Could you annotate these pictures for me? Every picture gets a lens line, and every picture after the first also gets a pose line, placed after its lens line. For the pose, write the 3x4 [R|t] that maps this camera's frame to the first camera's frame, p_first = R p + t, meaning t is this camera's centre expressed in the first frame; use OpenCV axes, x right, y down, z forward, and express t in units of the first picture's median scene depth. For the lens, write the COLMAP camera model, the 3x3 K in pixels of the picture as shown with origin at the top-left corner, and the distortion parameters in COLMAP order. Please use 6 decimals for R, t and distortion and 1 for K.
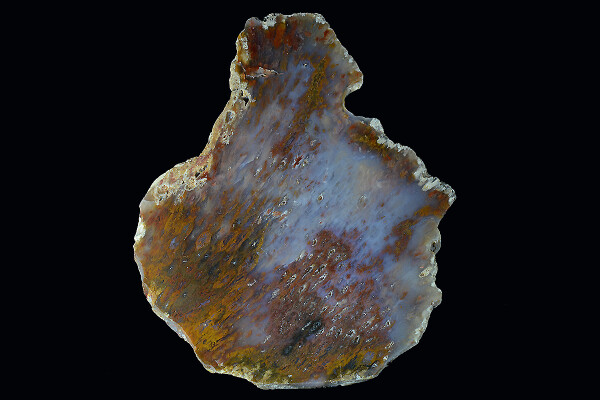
lens RADIAL K [[1653.3, 0, 306.1], [0, 1653.3, 174.0], [0, 0, 1]] dist [-0.057156, 0.000000]
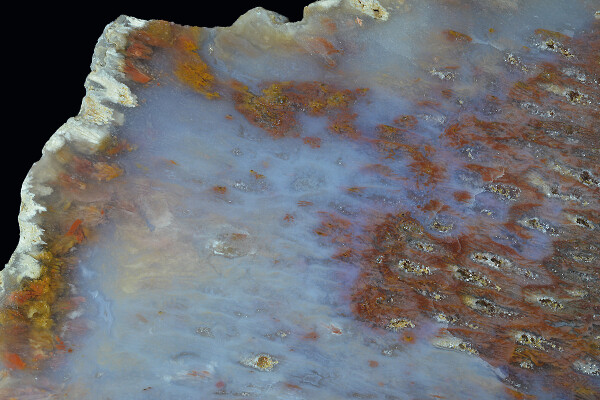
lens RADIAL K [[1653.3, 0, 302.6], [0, 1653.3, 201.1], [0, 0, 1]] dist [-0.057156, 0.000000]
pose [[-0.370758, -0.906663, 0.201249, -0.033323], [0.863524, -0.256774, 0.434043, -0.119411], [-0.341855, 0.334708, 0.878126, 0.684914]]
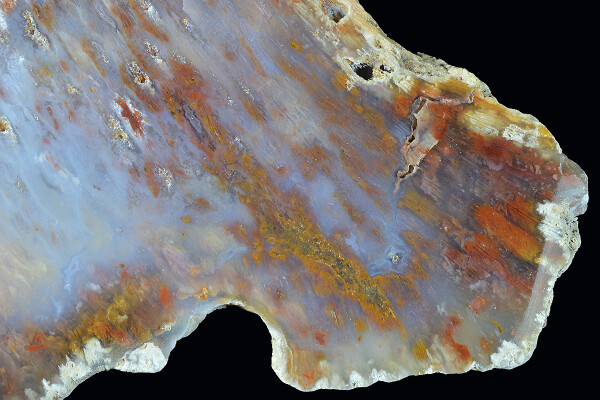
lens RADIAL K [[1653.3, 0, 303.9], [0, 1653.3, 197.9], [0, 0, 1]] dist [-0.057156, 0.000000]
pose [[-0.401829, 0.912172, -0.080478, 0.025922], [-0.875955, -0.357278, 0.324123, -0.169560], [0.266903, 0.200737, 0.942585, 0.675587]]
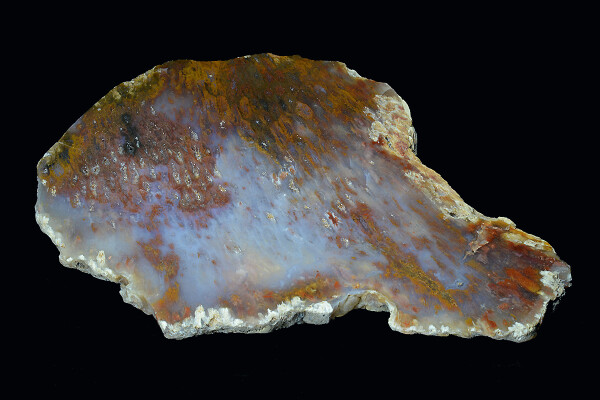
lens RADIAL K [[1653.3, 0, 301.7], [0, 1653.3, 201.8], [0, 0, 1]] dist [-0.057156, 0.000000]
pose [[-0.548297, 0.598002, -0.584605, 0.438827], [-0.731419, -0.003985, 0.681916, -0.511511], [0.405458, 0.801484, 0.439576, 0.669758]]
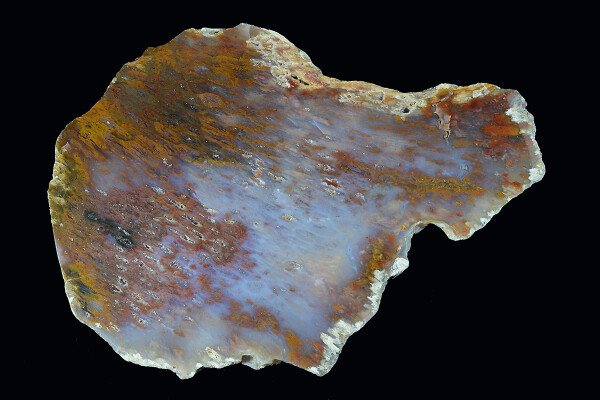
lens RADIAL K [[1653.3, 0, 269.6], [0, 1653.3, 210.2], [0, 0, 1]] dist [-0.057156, 0.000000]
pose [[0.180174, 0.944045, -0.276252, 0.234629], [-0.866728, 0.285167, 0.409221, -0.321086], [0.465101, 0.165704, 0.869611, 0.268492]]
